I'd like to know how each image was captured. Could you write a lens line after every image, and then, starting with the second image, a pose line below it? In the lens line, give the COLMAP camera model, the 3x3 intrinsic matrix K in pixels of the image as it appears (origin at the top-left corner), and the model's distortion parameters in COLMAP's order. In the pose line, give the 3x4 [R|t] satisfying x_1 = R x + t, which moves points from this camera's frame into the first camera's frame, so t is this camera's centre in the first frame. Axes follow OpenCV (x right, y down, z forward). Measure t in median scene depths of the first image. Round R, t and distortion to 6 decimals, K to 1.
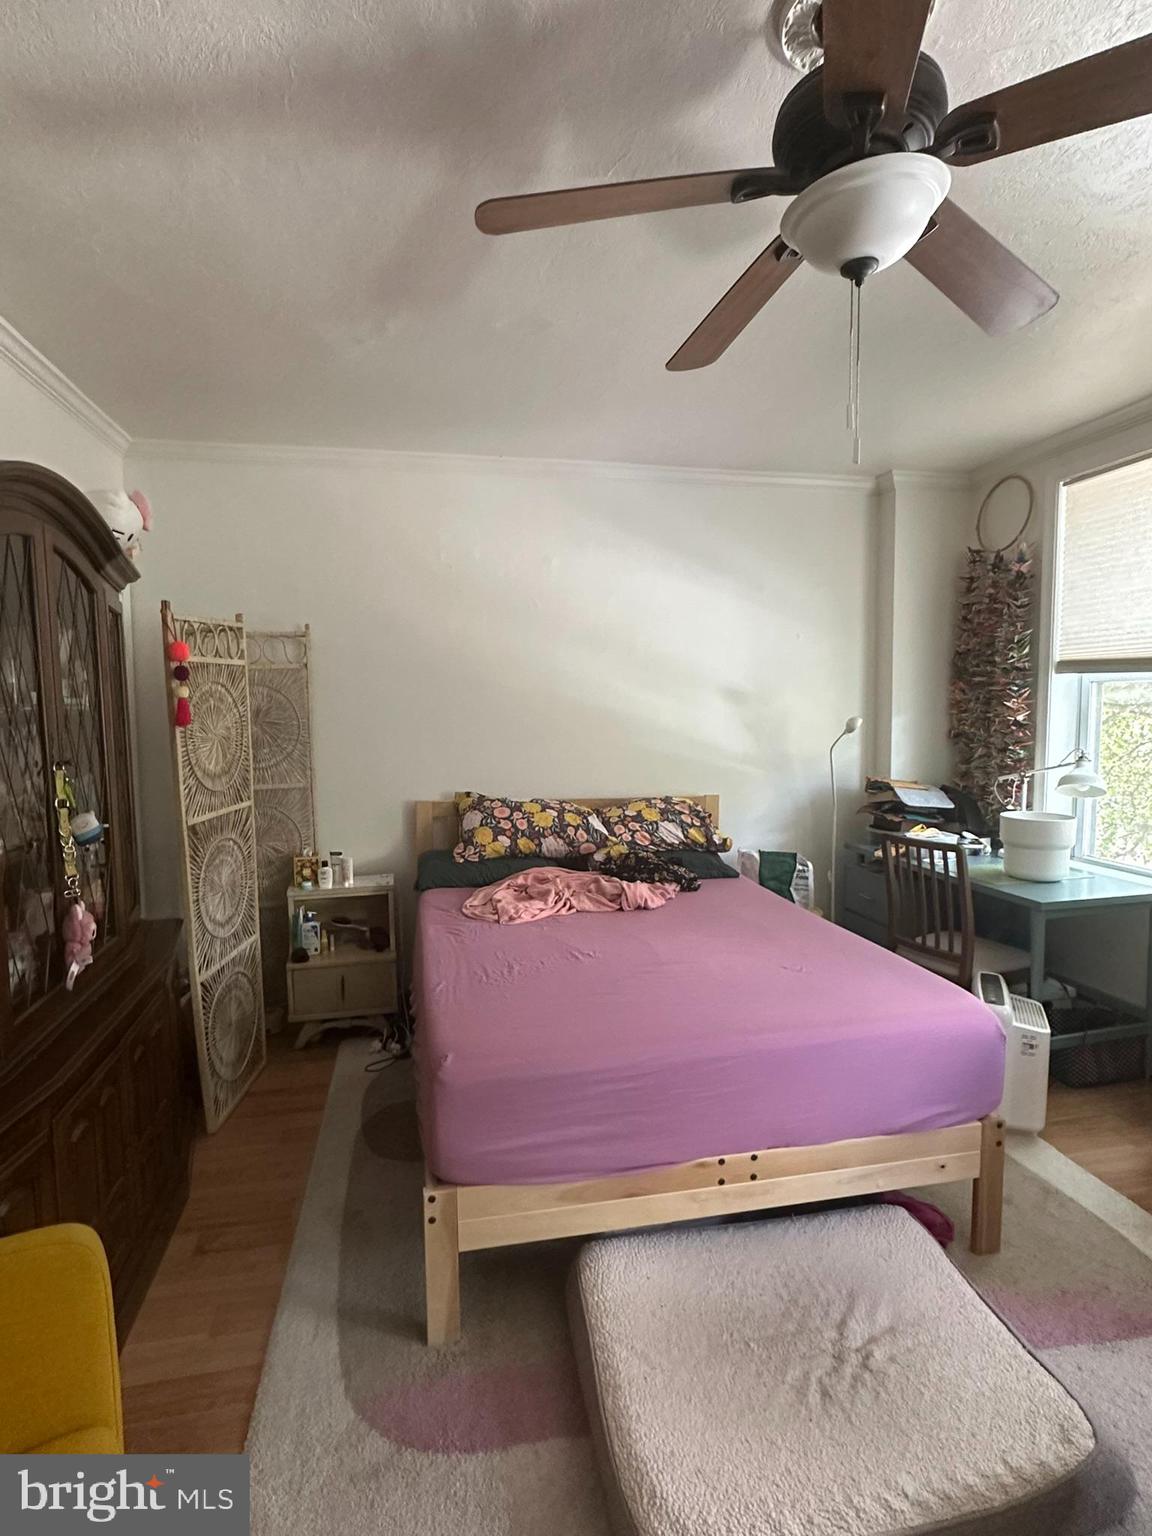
lens RADIAL K [[786.2, 0, 576.1], [0, 786.2, 767.3], [0, 0, 1]] dist [-0.000474, -0.000013]
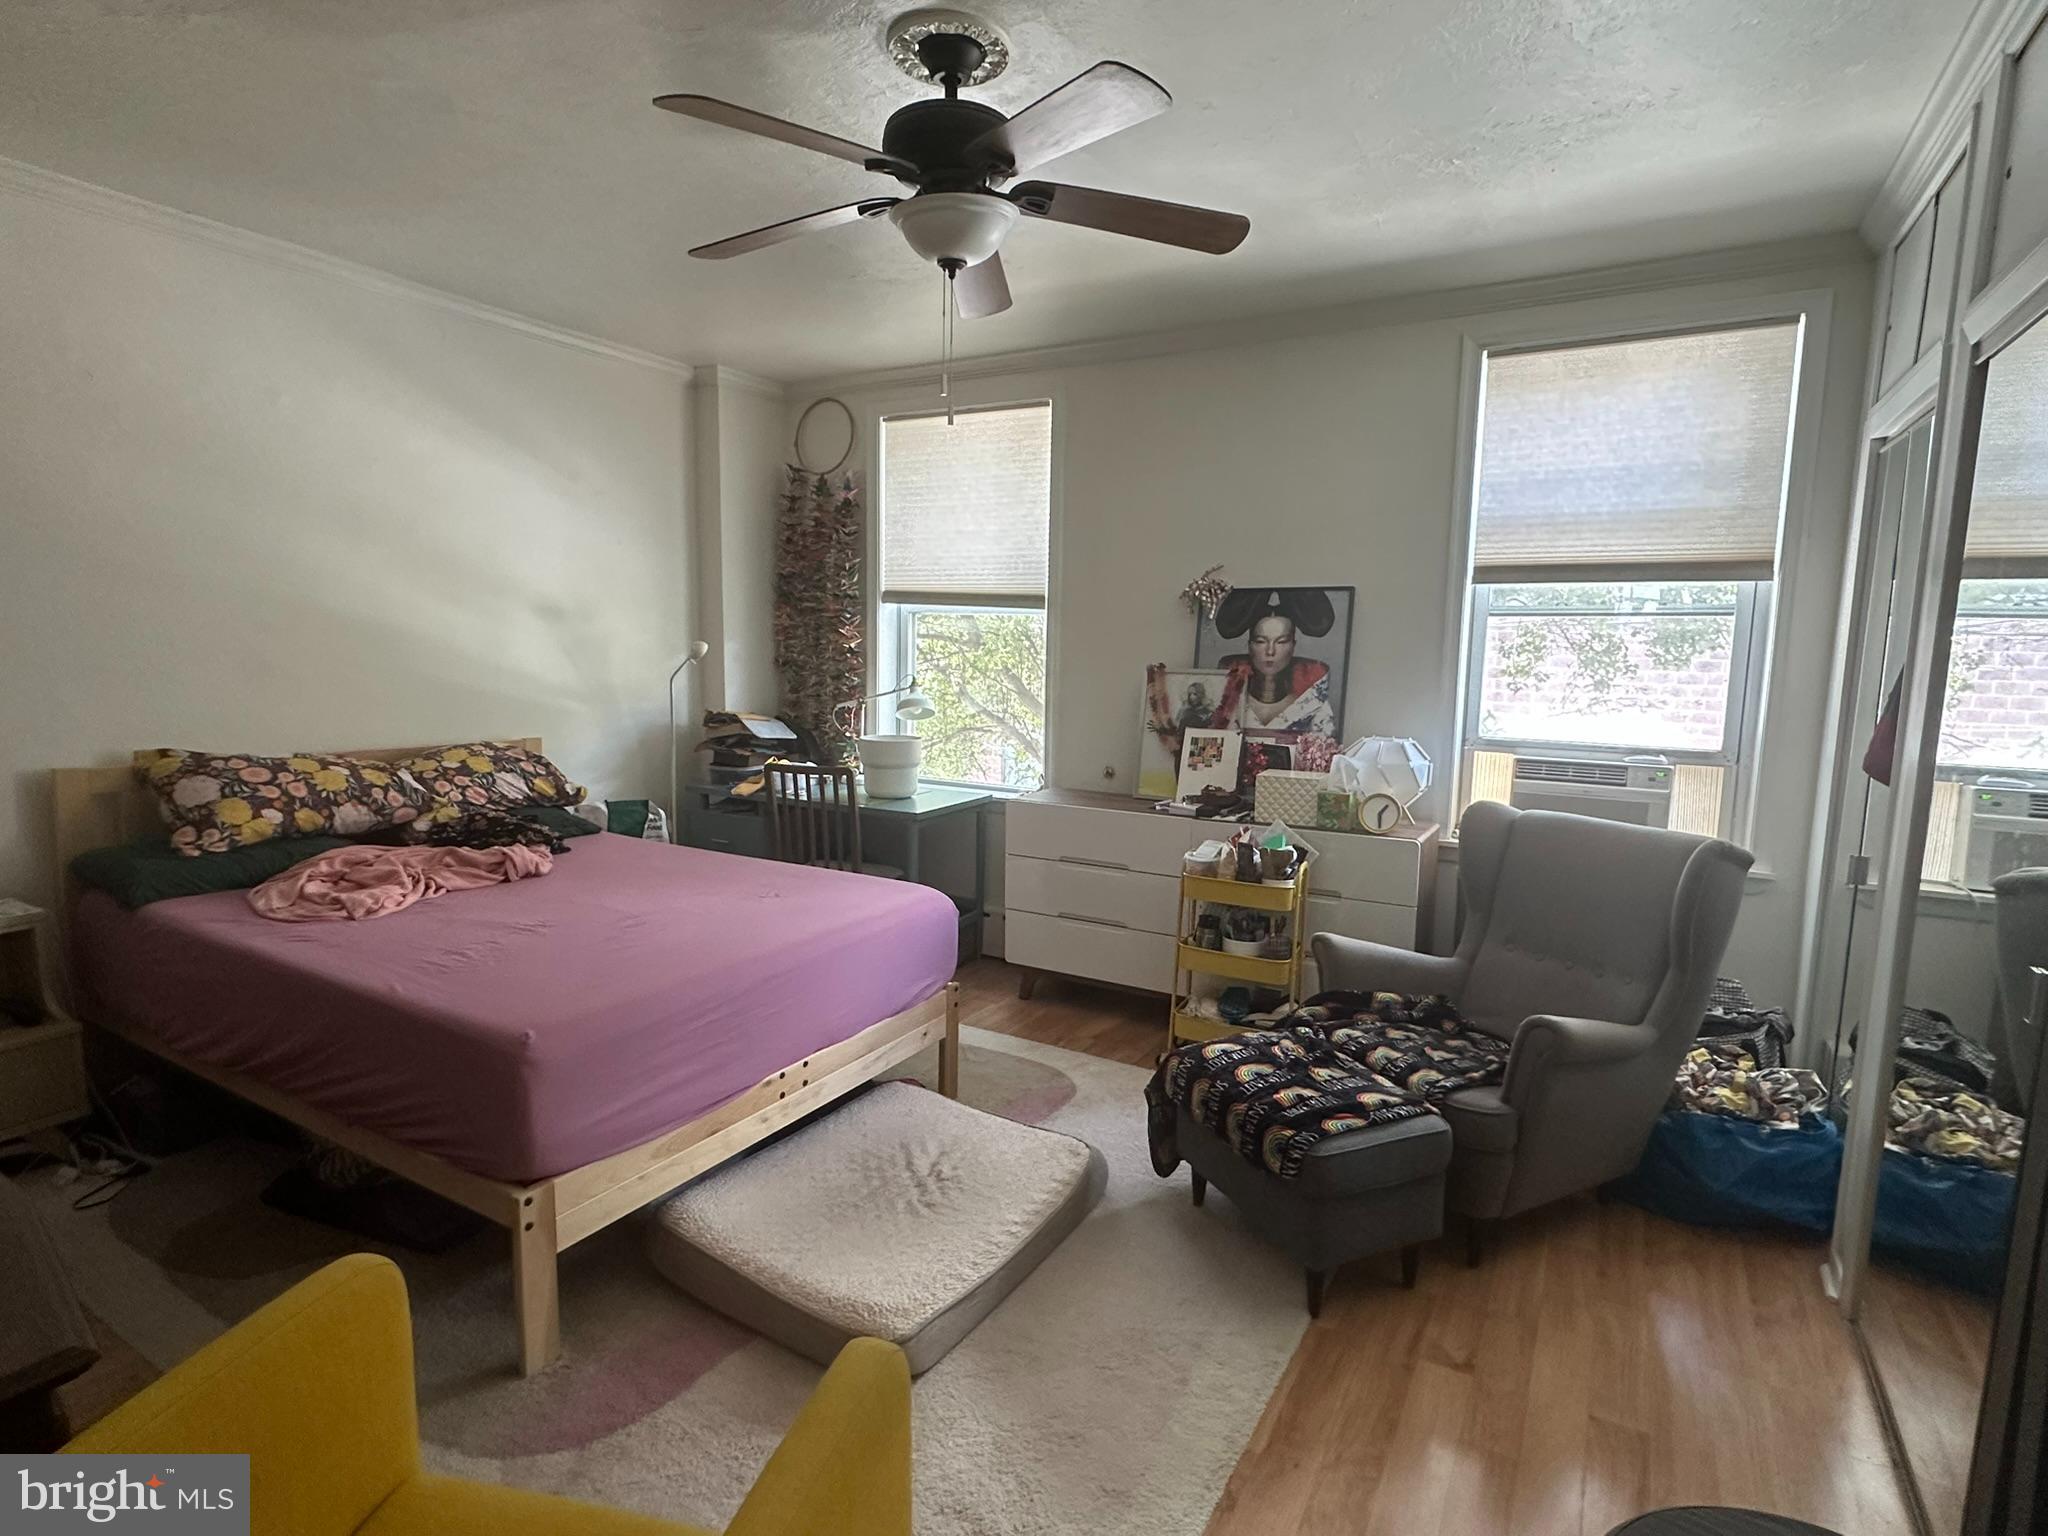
lens RADIAL K [[1048.3, 0, 1025.8], [0, 1048.3, 767.7], [0, 0, 1]] dist [-0.000474, -0.000013]
pose [[0.661422, -0.069931, 0.746747, -0.316205], [0.033549, 0.997406, 0.063689, 0.016511], [-0.749263, -0.017072, 0.662052, -0.065866]]
